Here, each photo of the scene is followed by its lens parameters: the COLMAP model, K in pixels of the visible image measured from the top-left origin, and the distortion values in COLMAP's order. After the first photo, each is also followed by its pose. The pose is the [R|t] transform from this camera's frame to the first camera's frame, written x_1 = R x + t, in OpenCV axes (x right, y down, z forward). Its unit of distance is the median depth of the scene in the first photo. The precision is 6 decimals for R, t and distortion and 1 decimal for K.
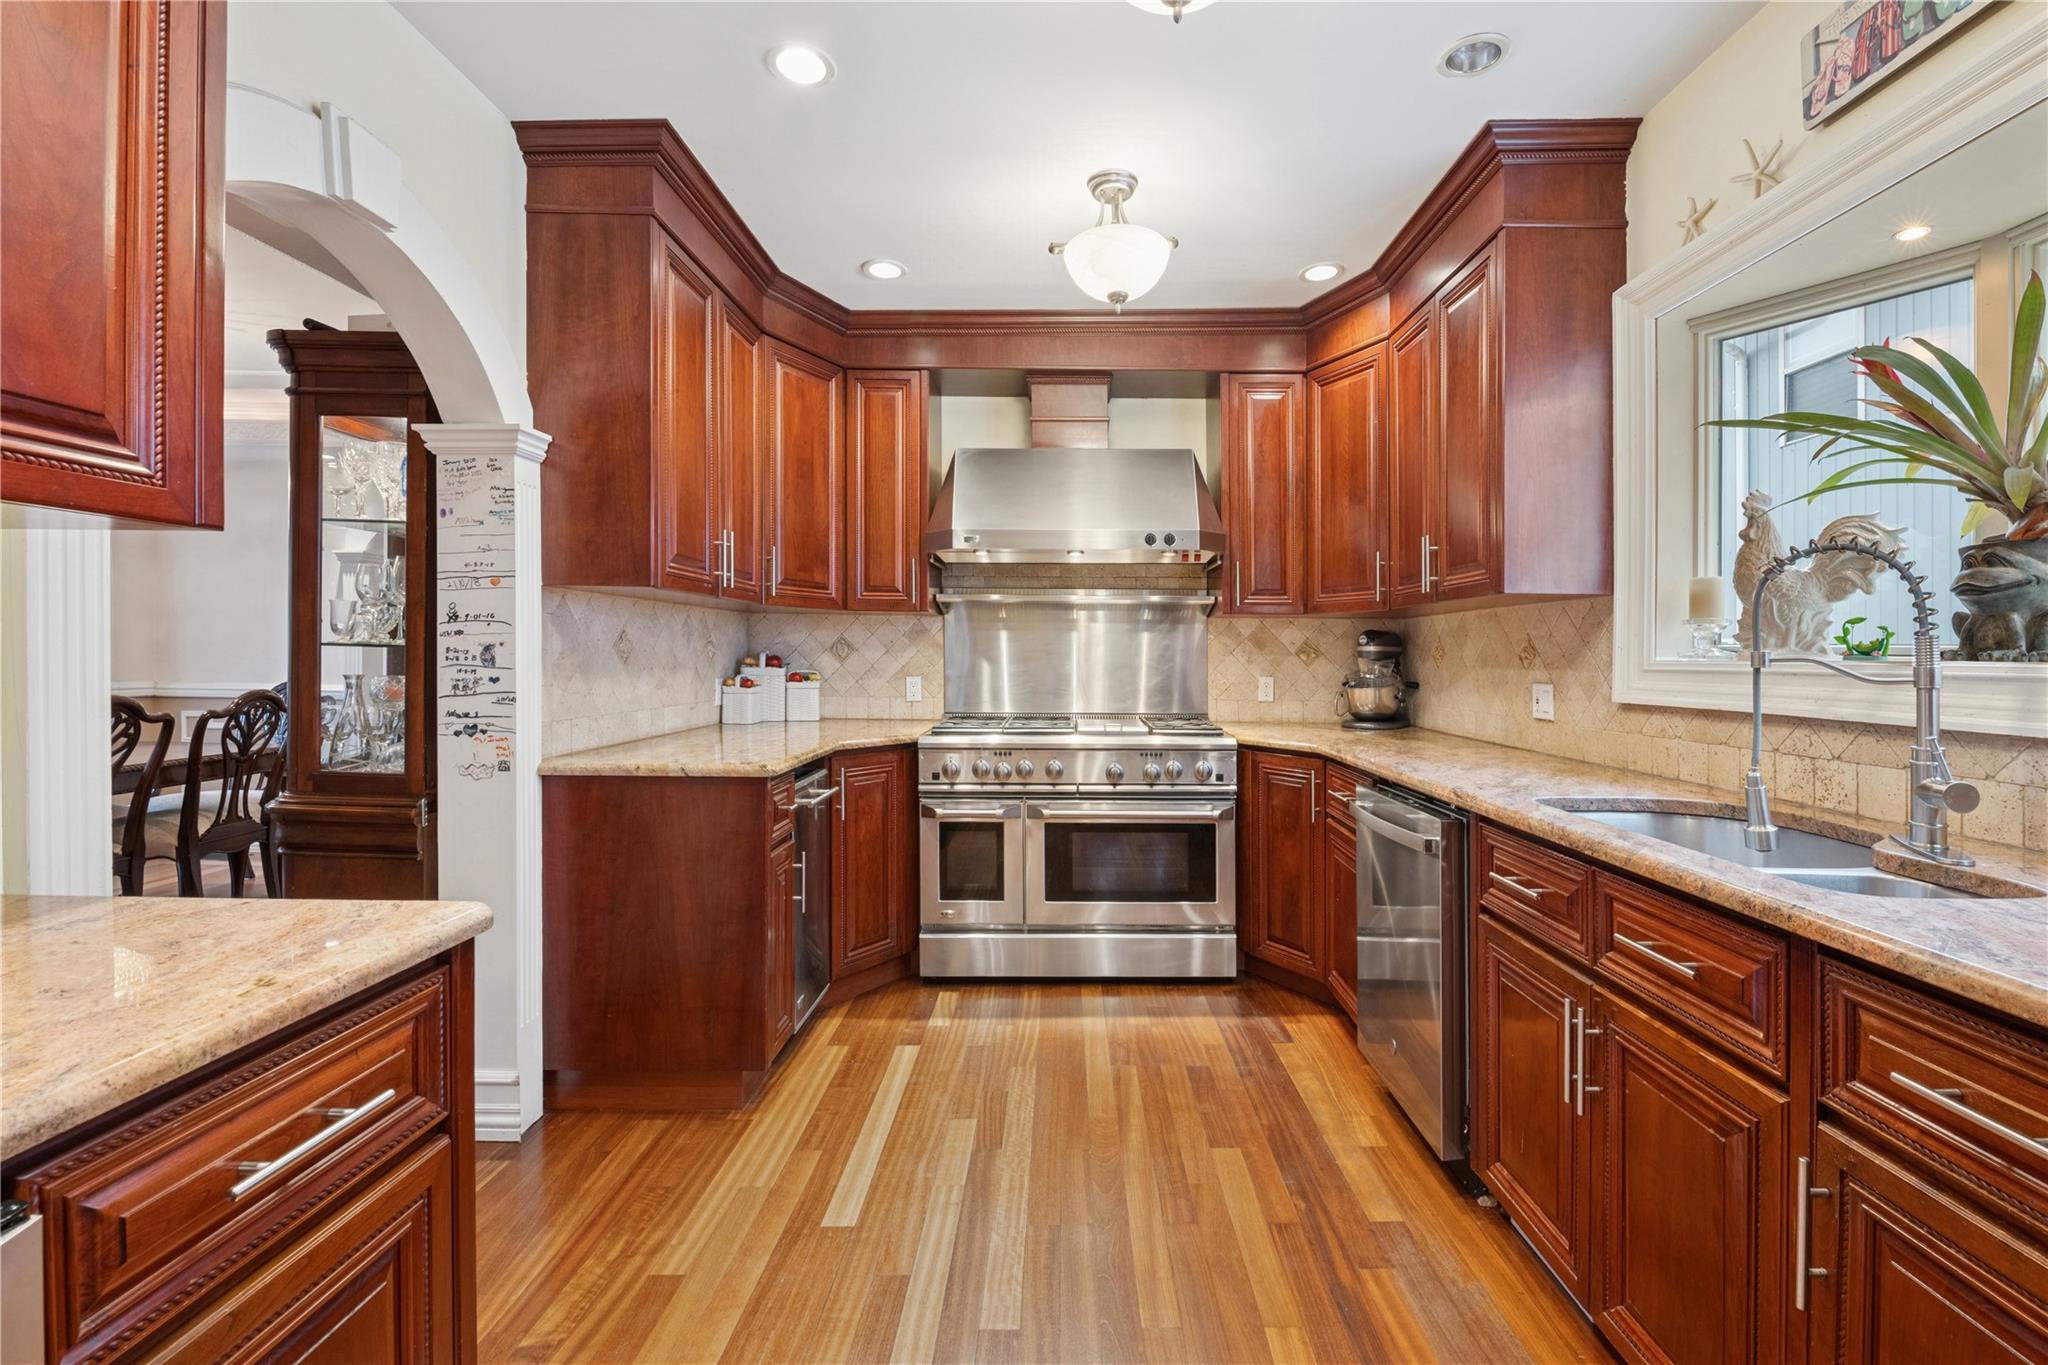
lens RADIAL K [[882.3, 0, 1076.8], [0, 882.3, 649.2], [0, 0, 1]] dist [0.001973, -0.010026]
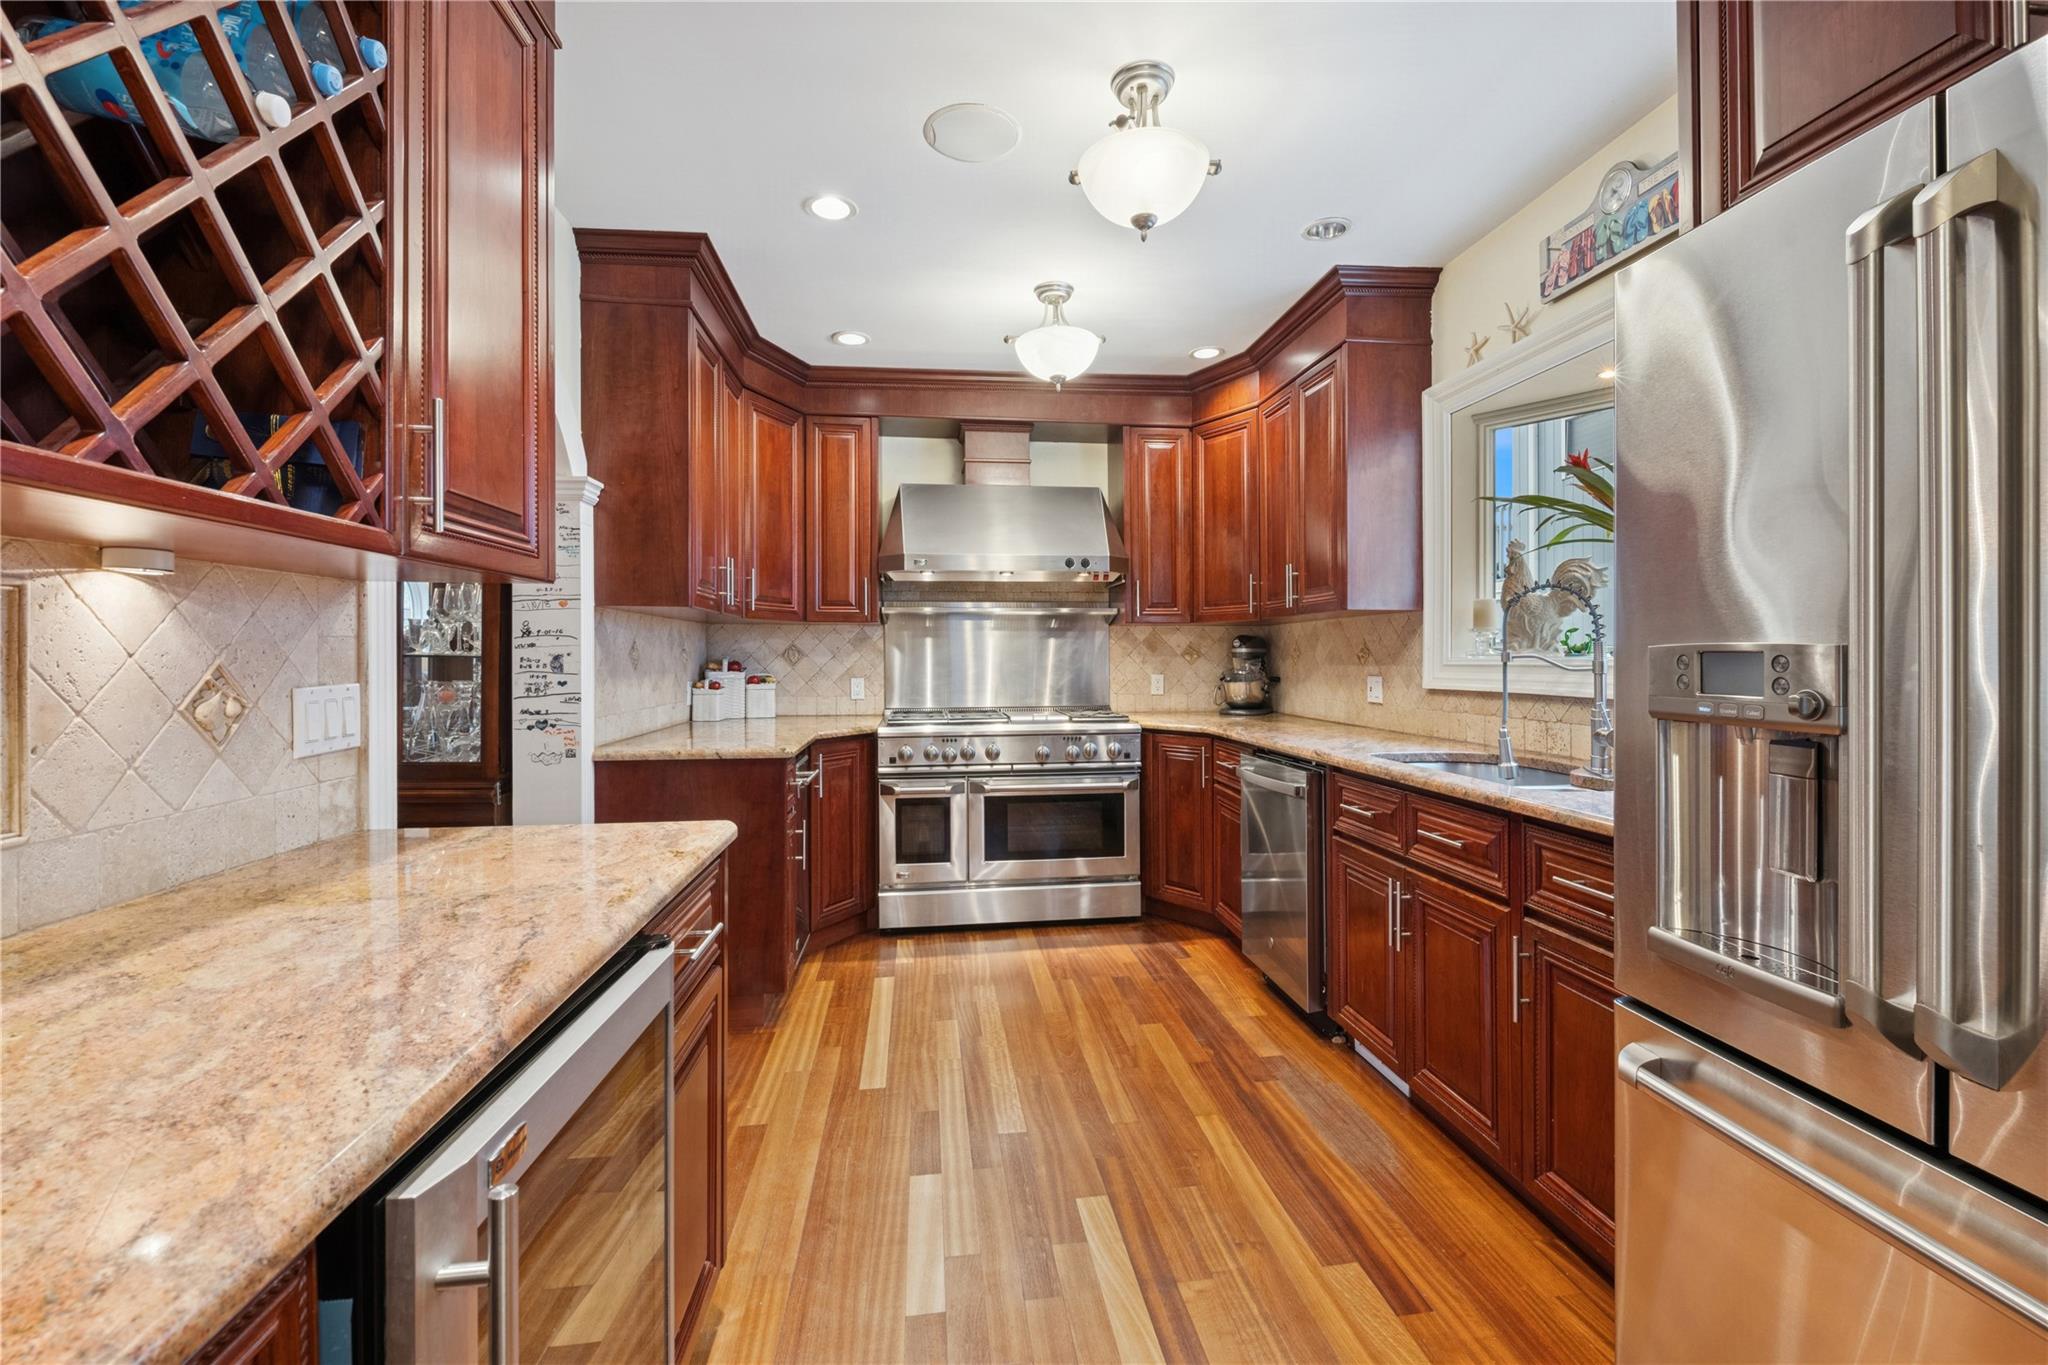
lens RADIAL K [[880.4, 0, 1023.9], [0, 880.4, 665.4], [0, 0, 1]] dist [0.000519, -0.007009]
pose [[0.994341, -0.011408, 0.105625, -0.149085], [0.009712, 0.999816, 0.016555, -0.004505], [-0.105795, -0.015435, 0.994268, -0.285389]]
